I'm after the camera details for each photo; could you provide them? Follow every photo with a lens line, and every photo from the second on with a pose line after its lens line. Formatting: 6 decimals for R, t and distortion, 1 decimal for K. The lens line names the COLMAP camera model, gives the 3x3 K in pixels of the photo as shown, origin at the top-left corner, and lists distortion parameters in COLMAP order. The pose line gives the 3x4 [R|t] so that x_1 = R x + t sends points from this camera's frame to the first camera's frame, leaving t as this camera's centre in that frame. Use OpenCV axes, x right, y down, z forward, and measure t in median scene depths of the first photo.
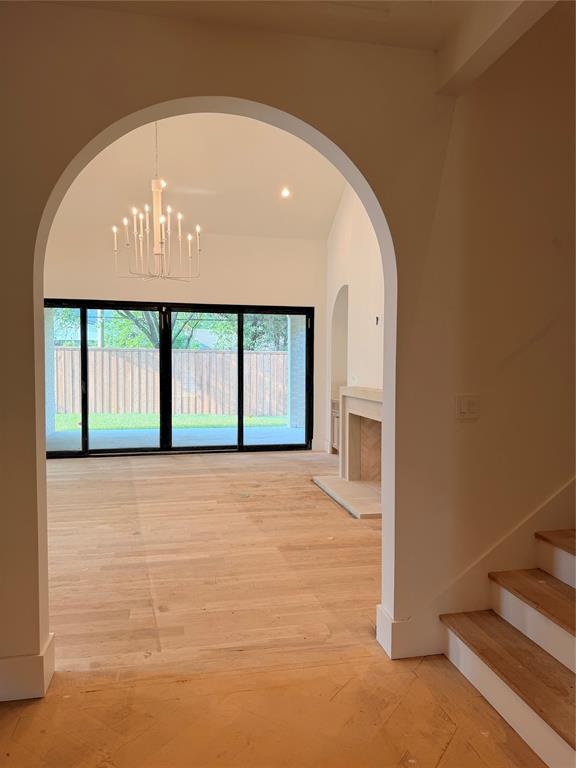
lens RADIAL K [[533.6, 0, 295.3], [0, 533.6, 384.1], [0, 0, 1]] dist [0.115452, -0.170075]
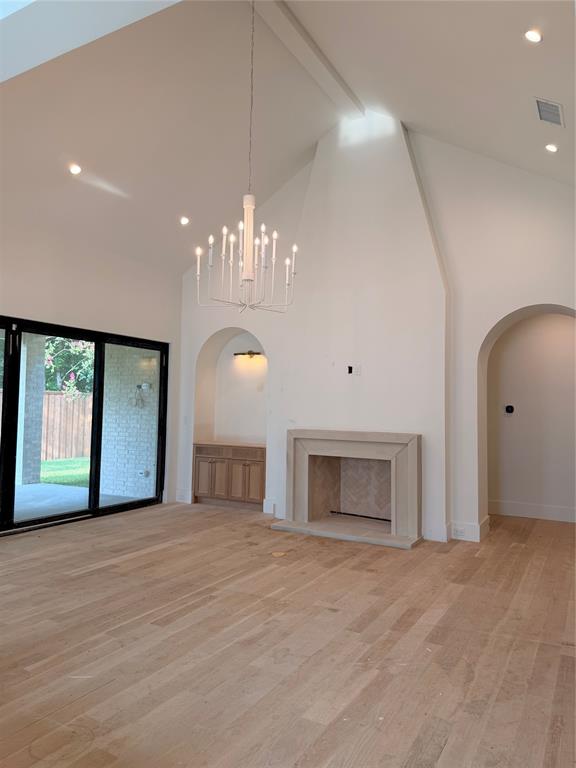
lens RADIAL K [[533.6, 0, 295.3], [0, 533.6, 384.1], [0, 0, 1]] dist [0.115452, -0.170075]
pose [[0.658959, 0.040094, 0.751109, -0.849369], [0.013485, 0.997788, -0.065093, -0.020405], [-0.752058, 0.053022, 0.656961, 0.402598]]
